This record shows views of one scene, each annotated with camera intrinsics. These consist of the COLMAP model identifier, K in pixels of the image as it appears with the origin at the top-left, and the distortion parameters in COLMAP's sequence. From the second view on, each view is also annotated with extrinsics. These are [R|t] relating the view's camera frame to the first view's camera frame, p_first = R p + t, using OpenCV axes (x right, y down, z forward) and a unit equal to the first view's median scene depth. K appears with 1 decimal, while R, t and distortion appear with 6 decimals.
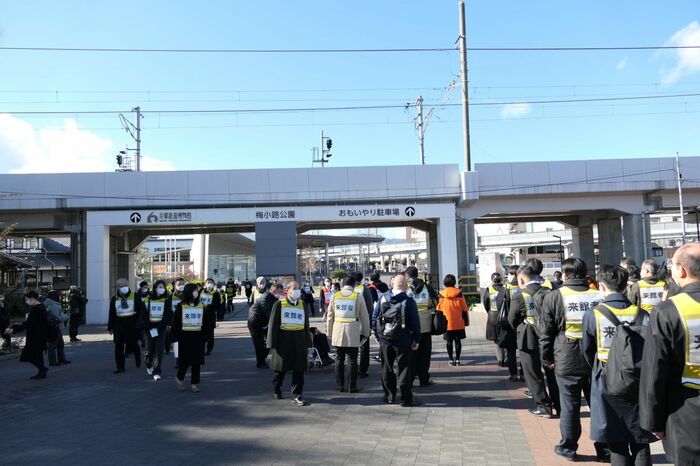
lens RADIAL K [[512.9, 0, 343.5], [0, 512.9, 228.1], [0, 0, 1]] dist [-0.004376, -0.001305]
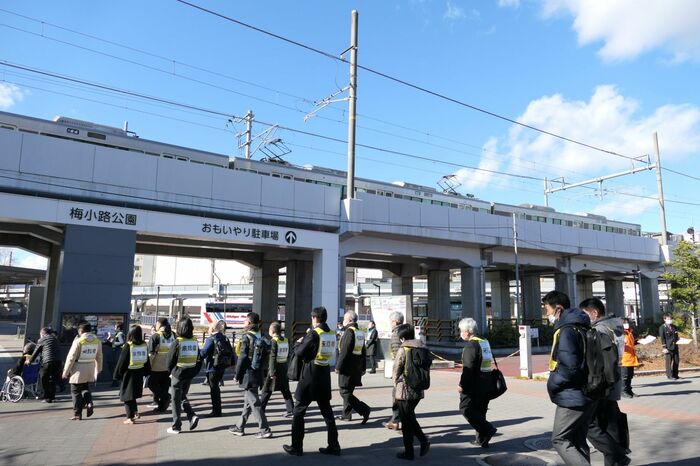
lens RADIAL K [[512.9, 0, 351.4], [0, 512.9, 229.2], [0, 0, 1]] dist [-0.004376, -0.001305]
pose [[0.835611, 0.126897, 0.534463, -0.207628], [-0.073629, 0.990046, -0.119949, 0.041476], [-0.544364, 0.060879, 0.836637, 0.290768]]
